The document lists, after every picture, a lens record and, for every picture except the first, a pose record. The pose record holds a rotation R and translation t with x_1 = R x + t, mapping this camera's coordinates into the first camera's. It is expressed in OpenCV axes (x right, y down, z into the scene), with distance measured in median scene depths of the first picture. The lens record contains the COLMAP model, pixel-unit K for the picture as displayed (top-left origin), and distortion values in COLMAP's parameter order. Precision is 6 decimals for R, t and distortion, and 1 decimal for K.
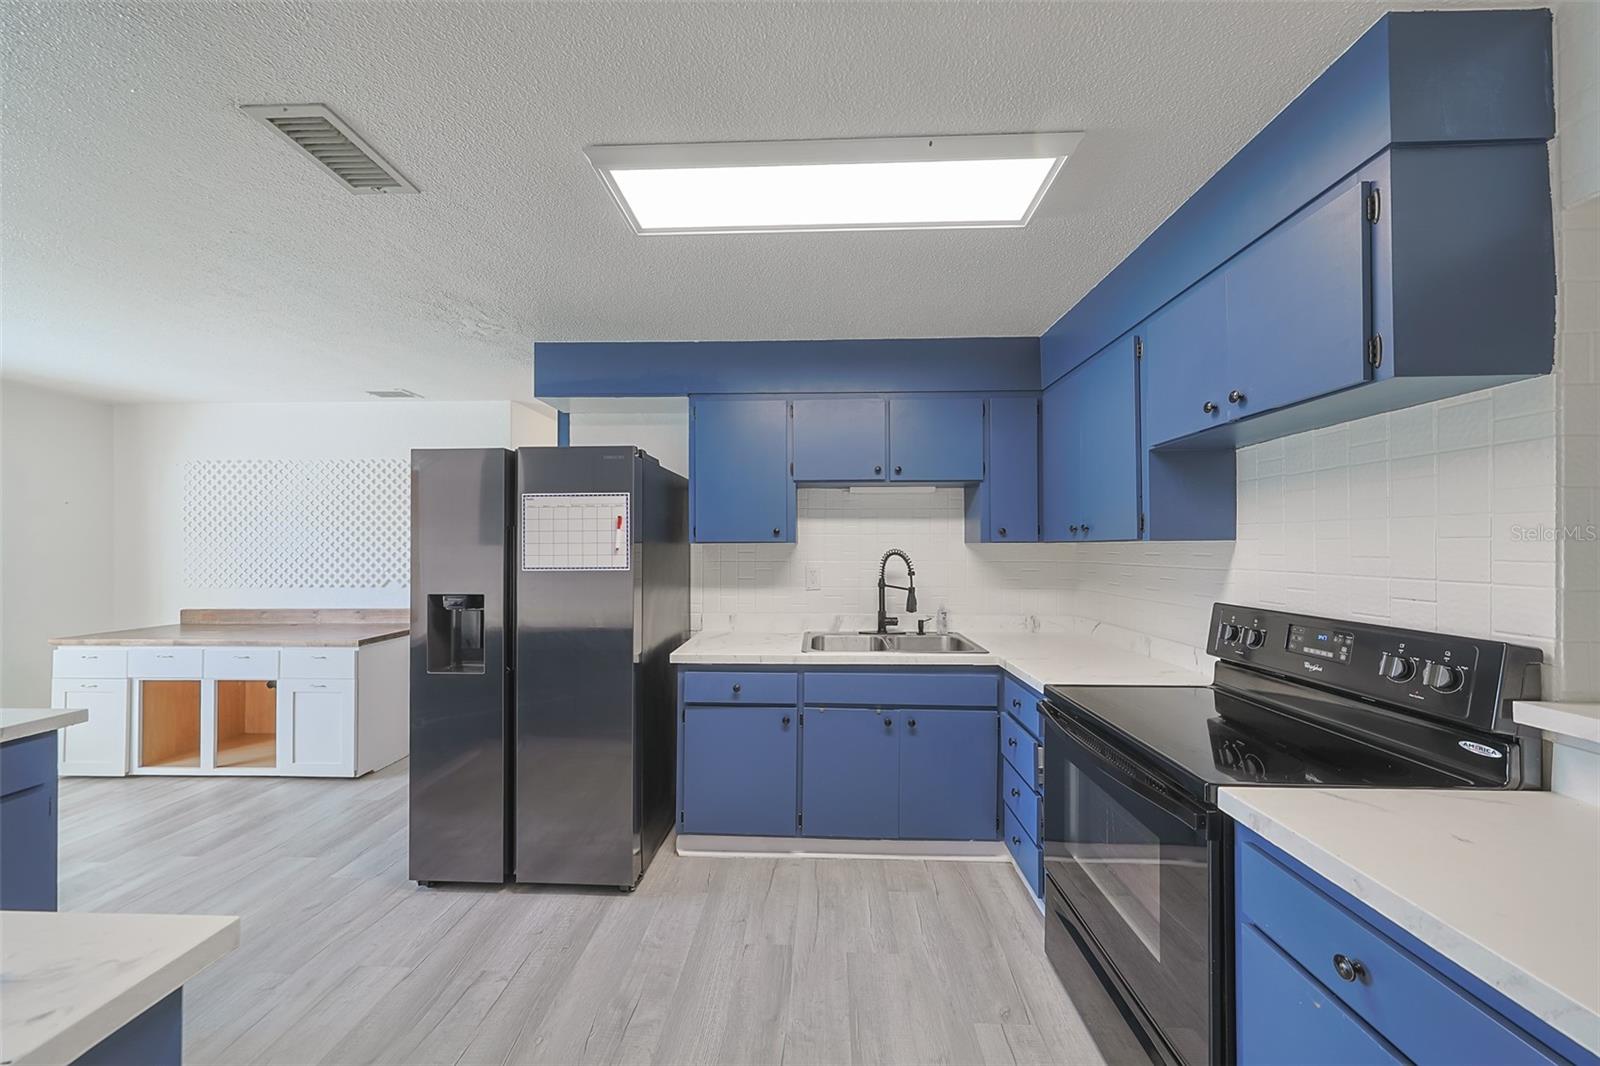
lens RADIAL K [[525.2, 0, 798.2], [0, 525.2, 544.0], [0, 0, 1]] dist [-0.000231, -0.000033]
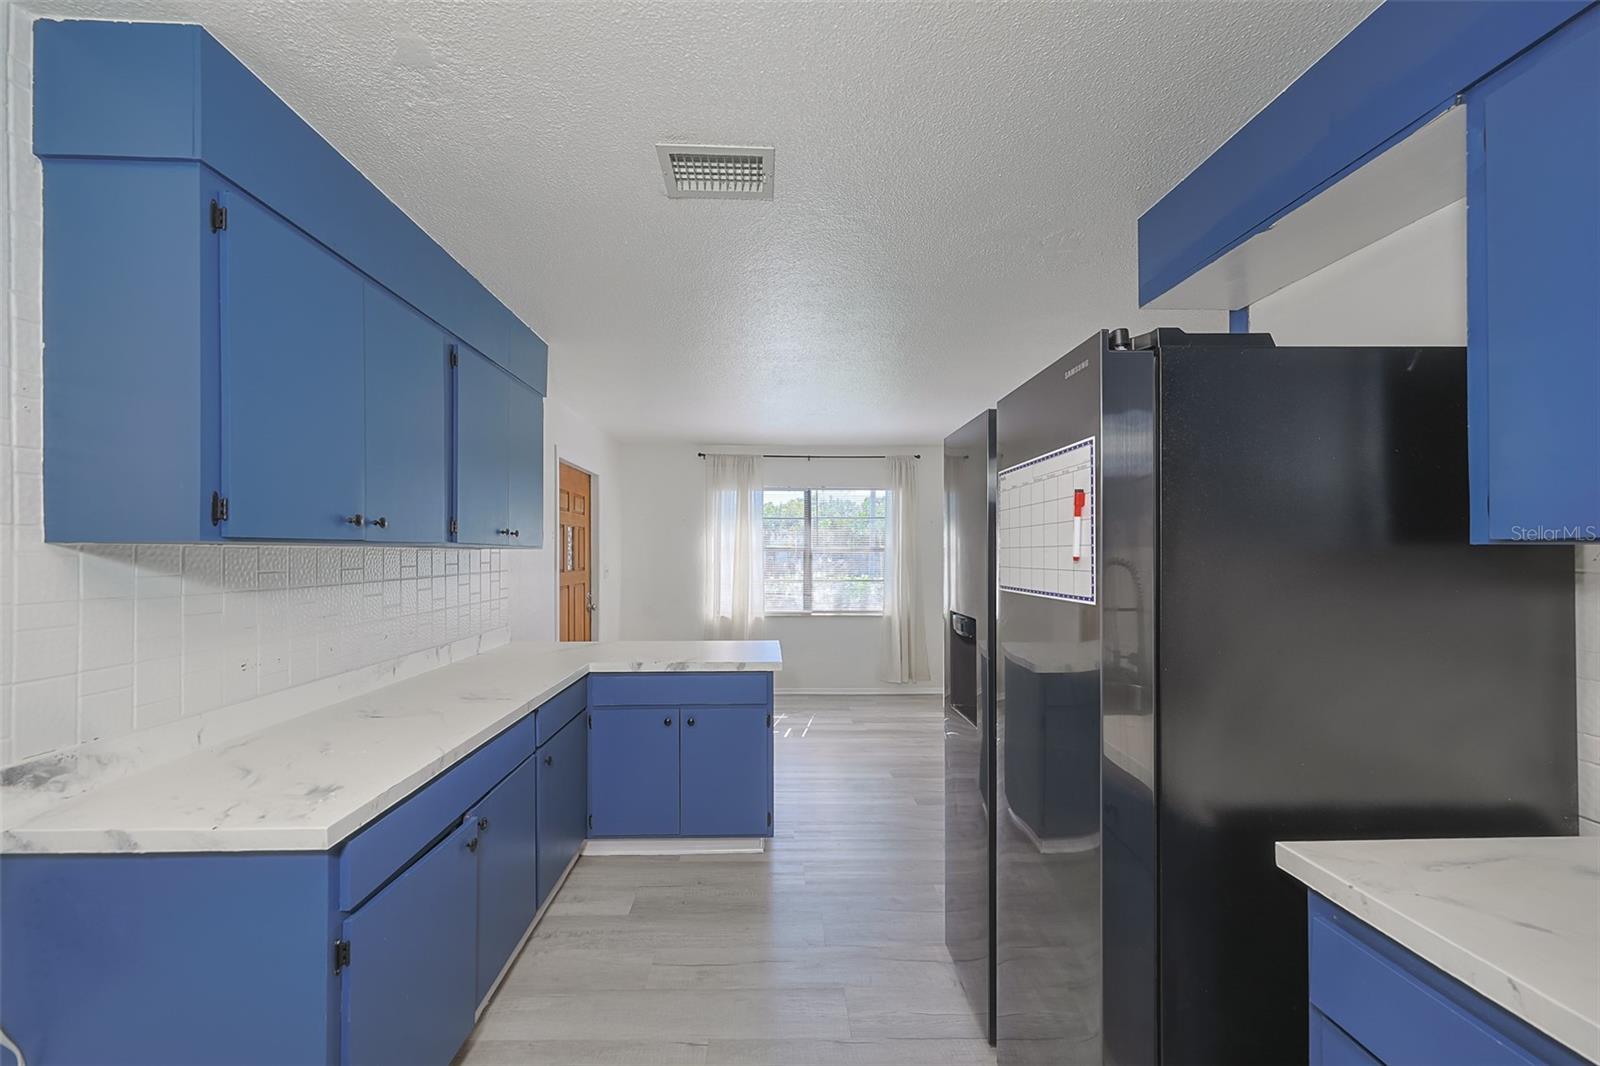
lens RADIAL K [[544.0, 0, 780.1], [0, 544.0, 549.8], [0, 0, 1]] dist [-0.000264, -0.000020]
pose [[0.053883, -0.005351, -0.998533, 0.101759], [0.005370, 0.999973, -0.005068, 0.001653], [0.998533, -0.005089, 0.053910, 0.533726]]
